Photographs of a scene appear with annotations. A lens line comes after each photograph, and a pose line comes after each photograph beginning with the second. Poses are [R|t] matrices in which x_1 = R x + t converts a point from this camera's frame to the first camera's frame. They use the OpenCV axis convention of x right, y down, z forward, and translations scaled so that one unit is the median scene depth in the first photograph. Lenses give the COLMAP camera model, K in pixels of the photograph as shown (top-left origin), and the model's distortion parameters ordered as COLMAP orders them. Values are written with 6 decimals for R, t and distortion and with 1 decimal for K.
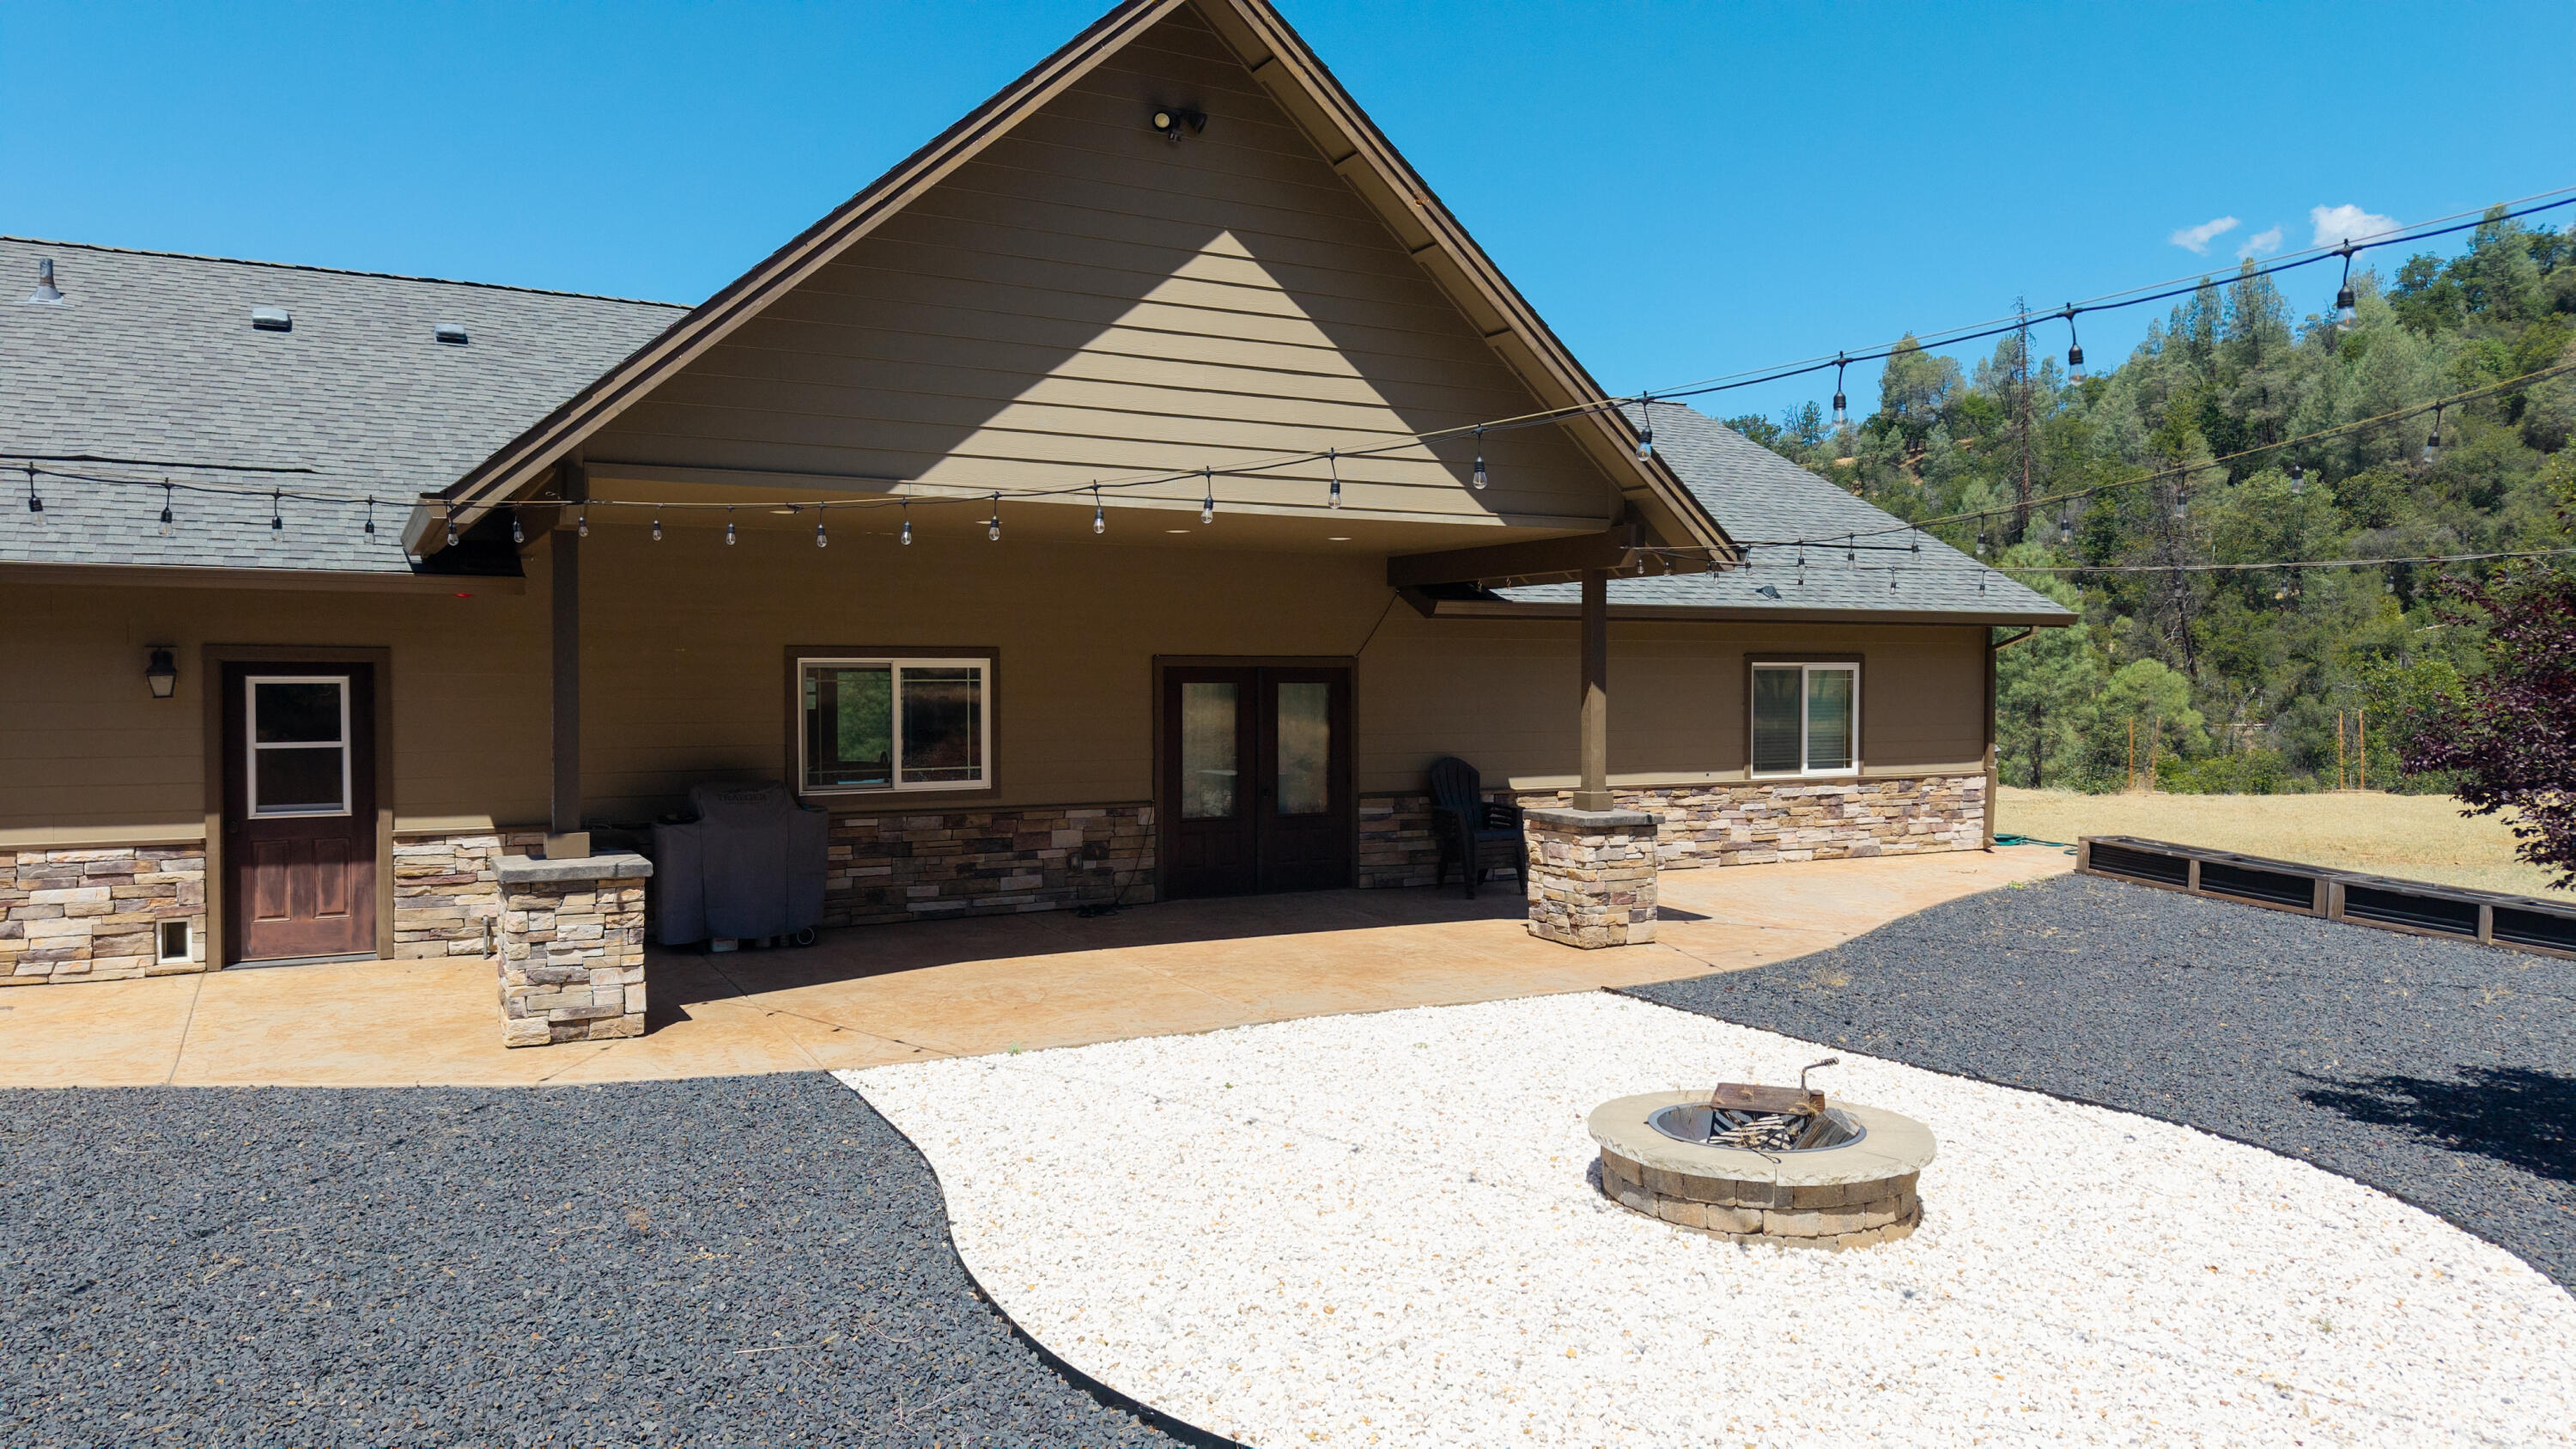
lens RADIAL K [[1697.4, 0, 1381.5], [0, 1697.4, 729.8], [0, 0, 1]] dist [0.075440, -0.074649]
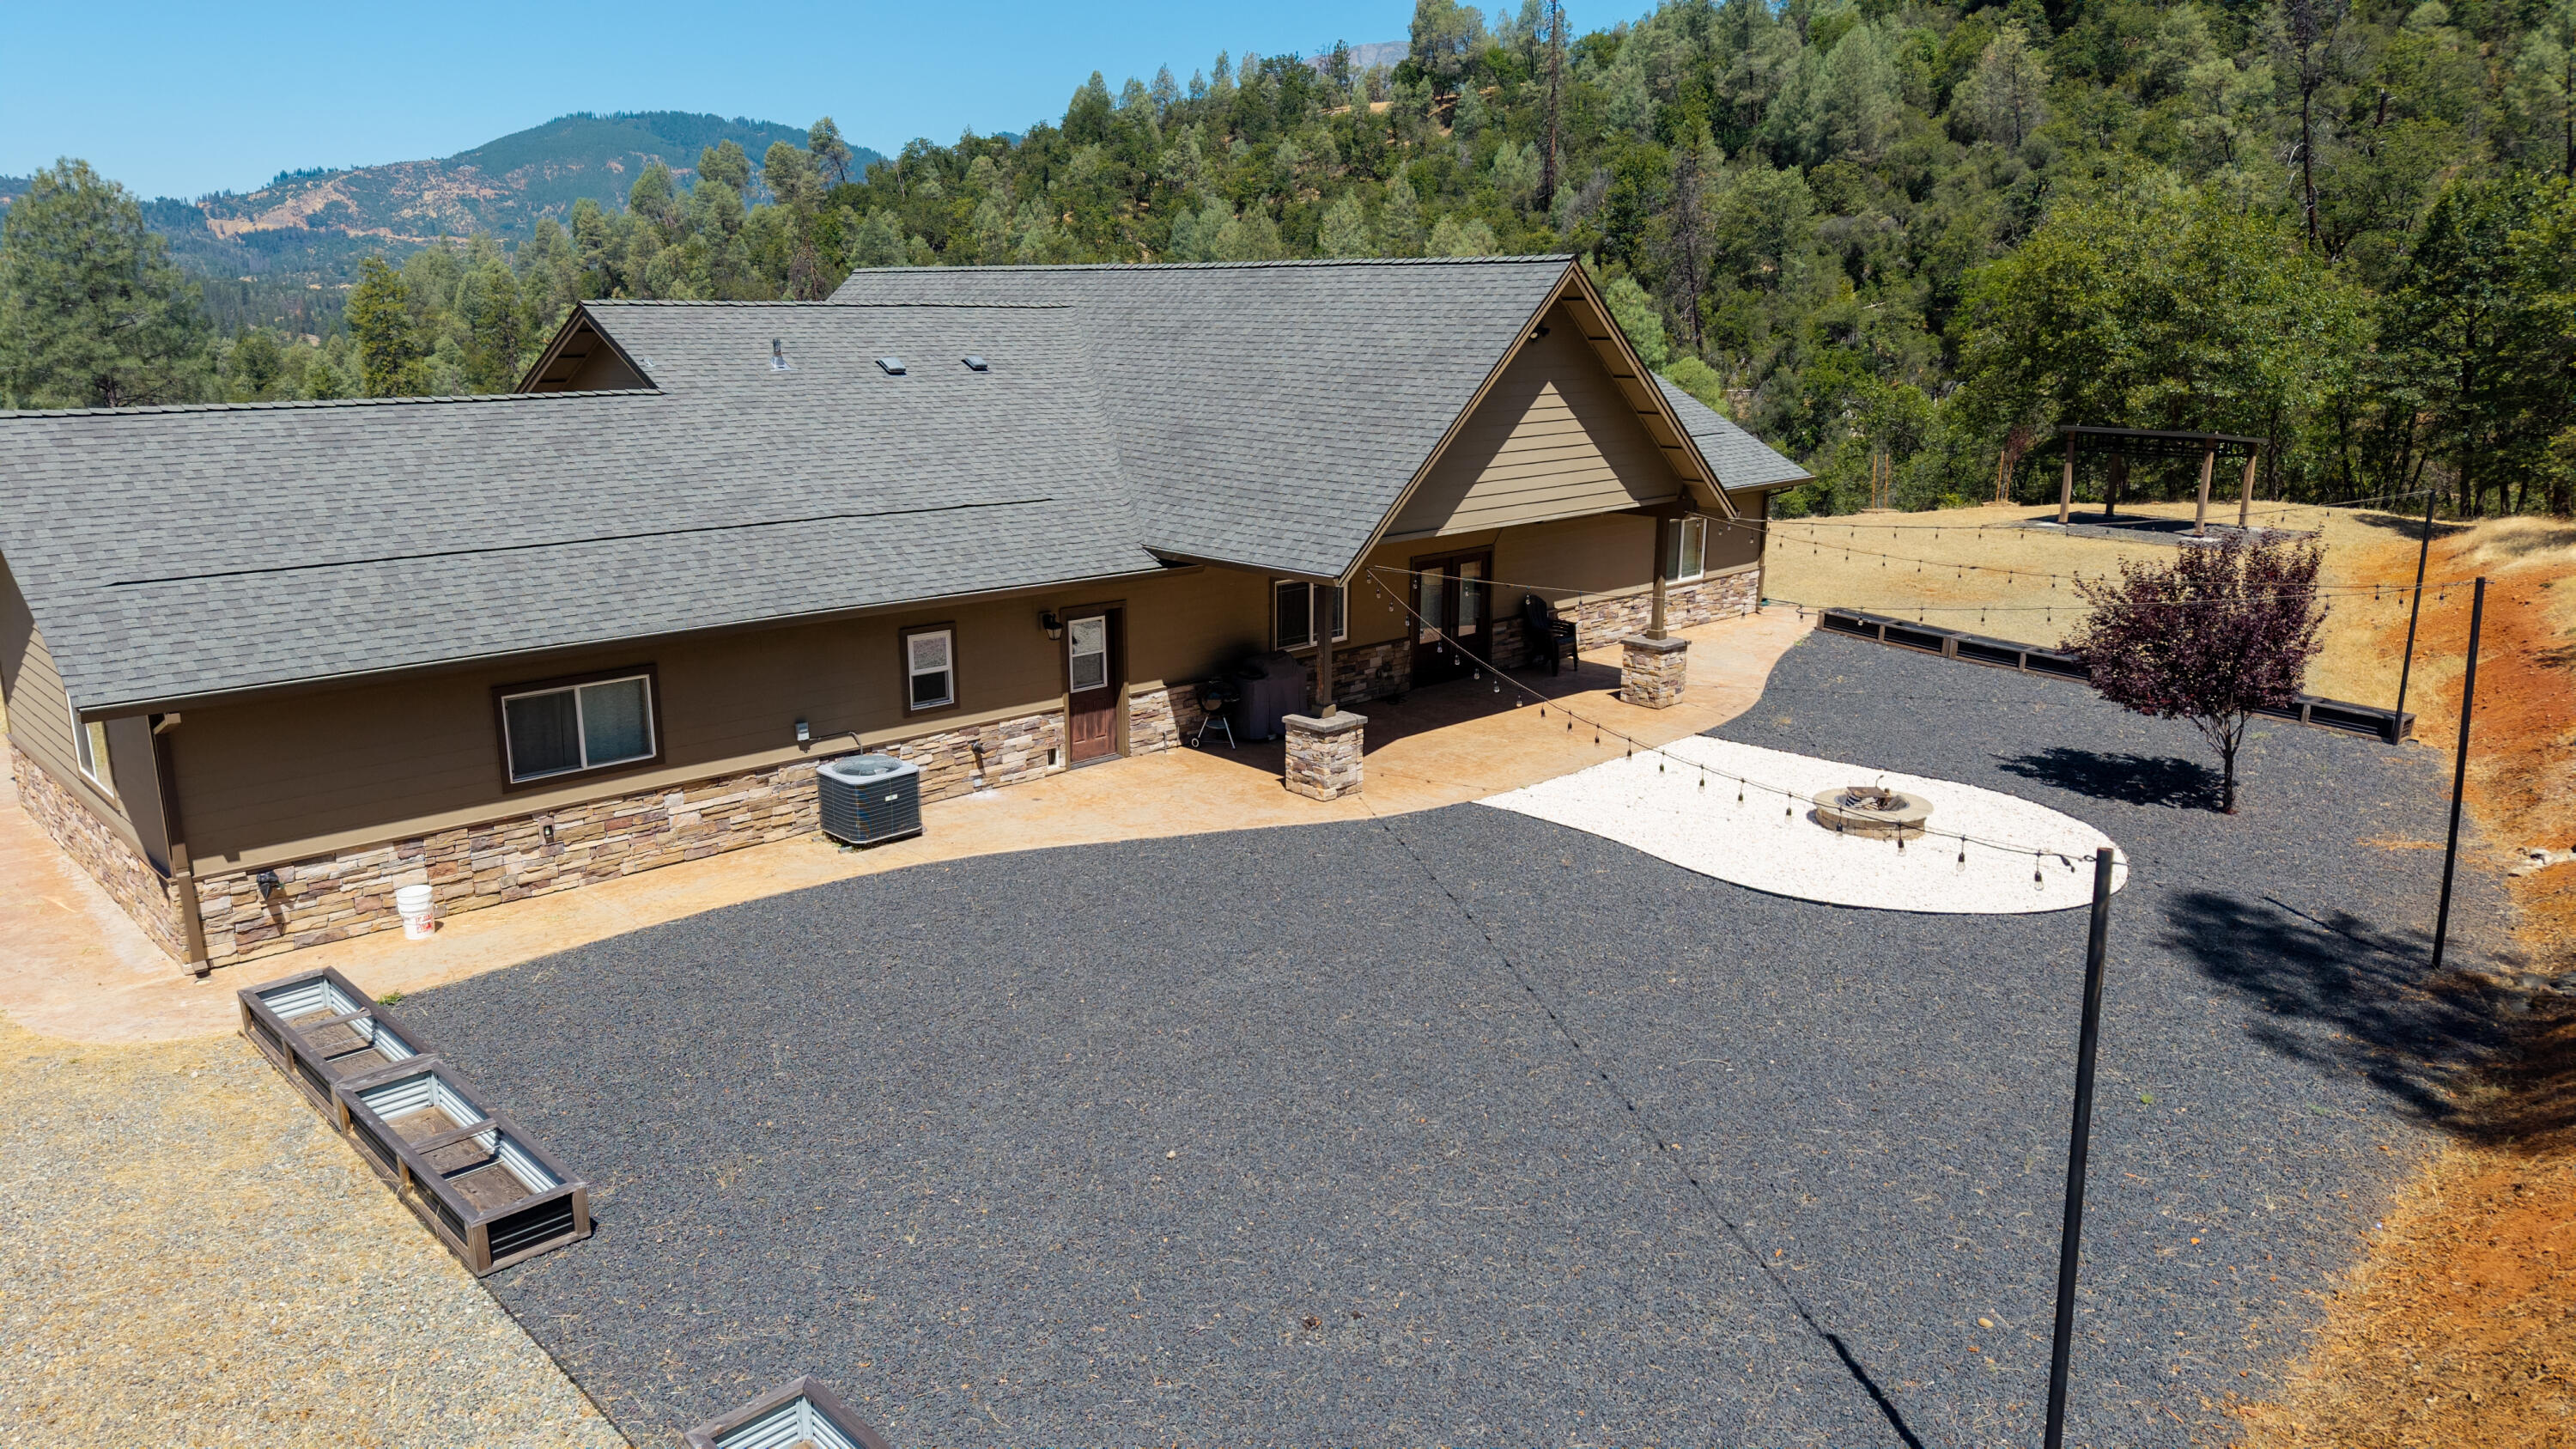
lens RADIAL K [[1902.1, 0, 1288.0], [0, 1902.1, 724.5], [0, 0, 1]] dist [0.025443, -0.001931]
pose [[0.957301, -0.065325, 0.281614, -0.179552], [0.001864, 0.975509, 0.219950, -0.067282], [-0.289086, -0.210034, 0.933978, -0.188837]]
